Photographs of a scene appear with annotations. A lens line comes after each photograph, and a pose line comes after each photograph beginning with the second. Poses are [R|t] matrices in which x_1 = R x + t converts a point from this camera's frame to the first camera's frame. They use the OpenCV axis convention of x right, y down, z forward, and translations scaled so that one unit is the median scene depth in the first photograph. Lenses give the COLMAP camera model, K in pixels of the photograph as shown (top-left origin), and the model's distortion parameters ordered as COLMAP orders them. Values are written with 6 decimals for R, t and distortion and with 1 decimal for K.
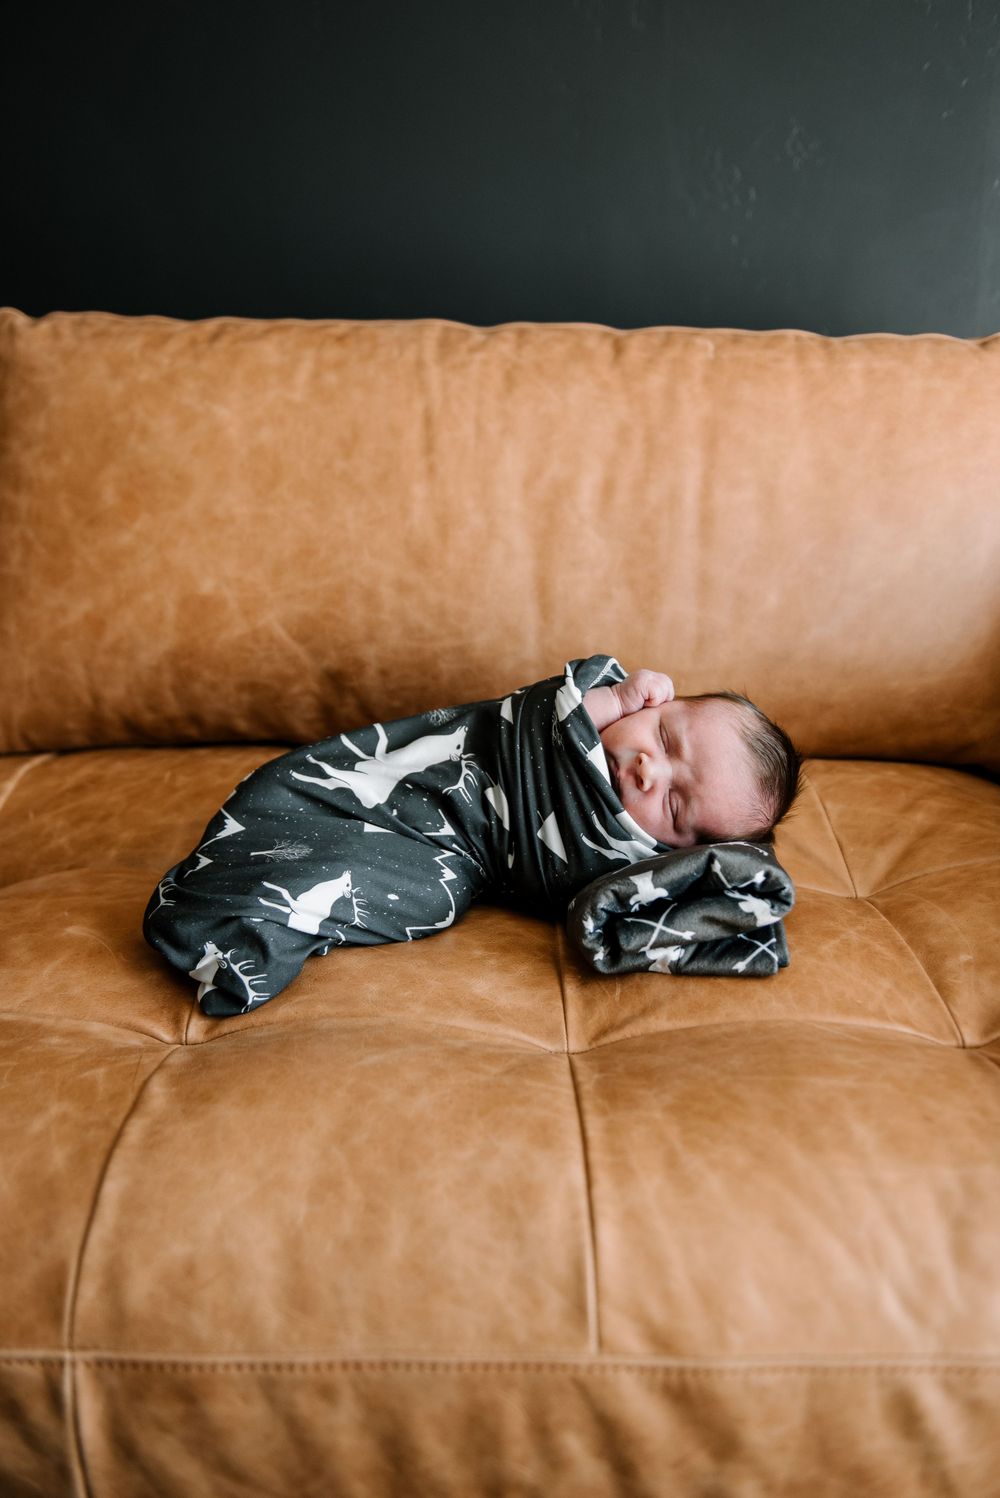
lens RADIAL K [[1109.5, 0, 481.2], [0, 1109.5, 750.8], [0, 0, 1]] dist [-0.002344, -0.005029]
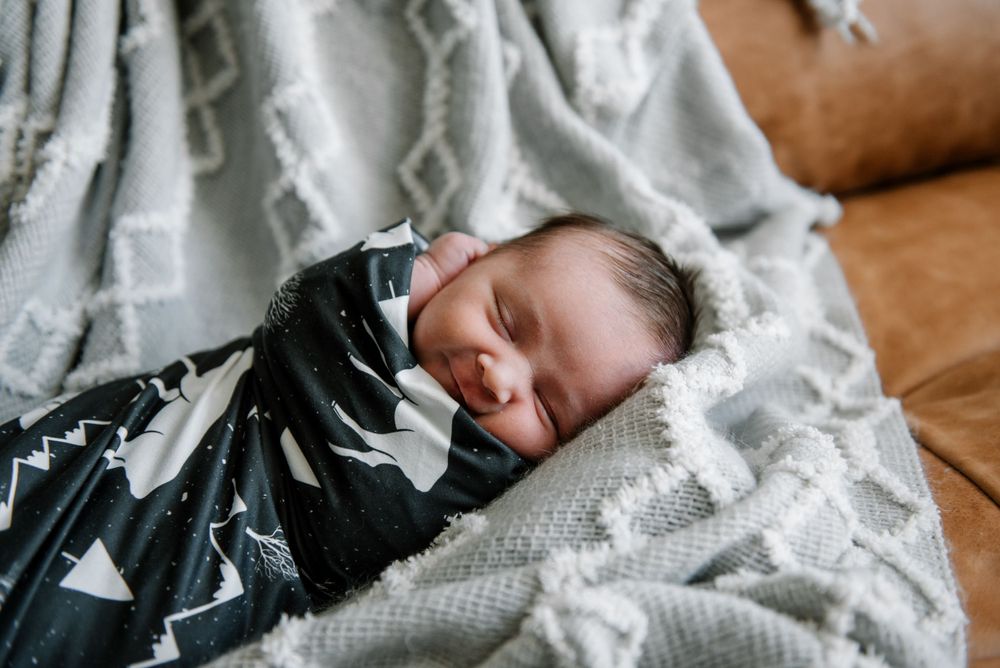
lens RADIAL K [[1077.7, 0, 500.0], [0, 1077.7, 334.0], [0, 0, 1]] dist [0.182464, -0.054526]
pose [[0.955783, -0.254255, 0.147758, -0.466201], [0.240755, 0.965072, 0.103312, -0.052353], [-0.168864, -0.063171, 0.983613, 0.284163]]
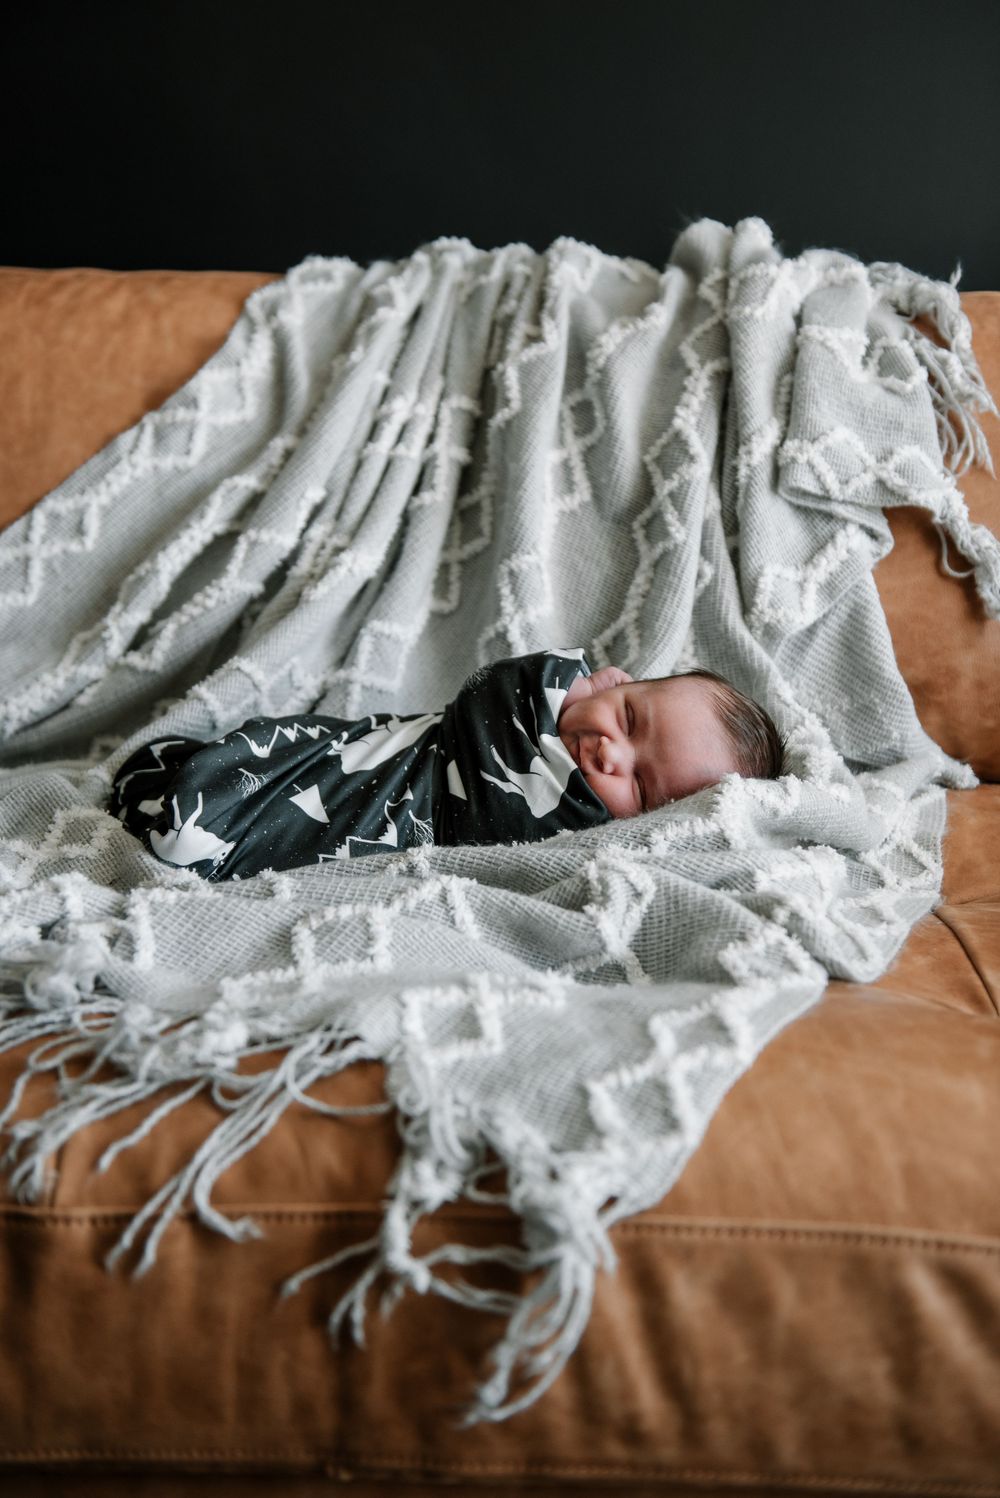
lens RADIAL K [[1614.4, 0, 483.9], [0, 1614.4, 756.2], [0, 0, 1]] dist [0.182464, -0.054526]
pose [[0.999689, 0.024578, -0.004117, -0.474843], [-0.024903, 0.991401, -0.128466, 0.159823], [0.000925, 0.128529, 0.991705, -0.255488]]
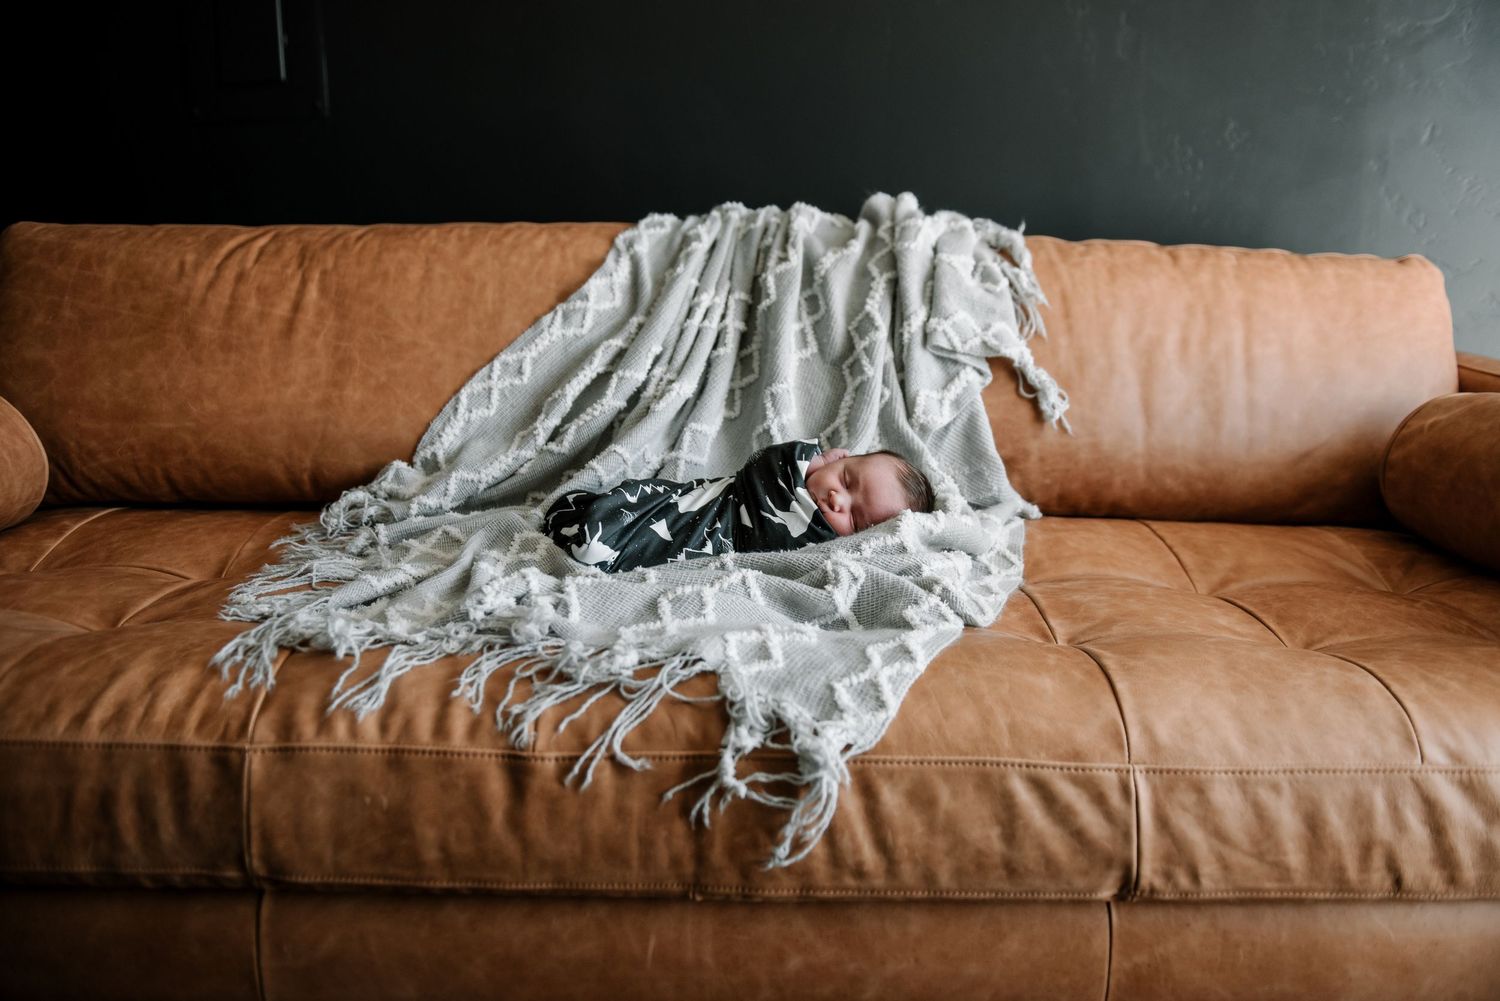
lens RADIAL K [[994.7, 0, 750.0], [0, 994.7, 500.5], [0, 0, 1]] dist [-0.010524, -0.025471]
pose [[0.999716, 0.018214, 0.015397, -0.509969], [-0.015922, 0.990342, -0.137725, 0.177716], [-0.017757, 0.137441, 0.990351, -0.311612]]
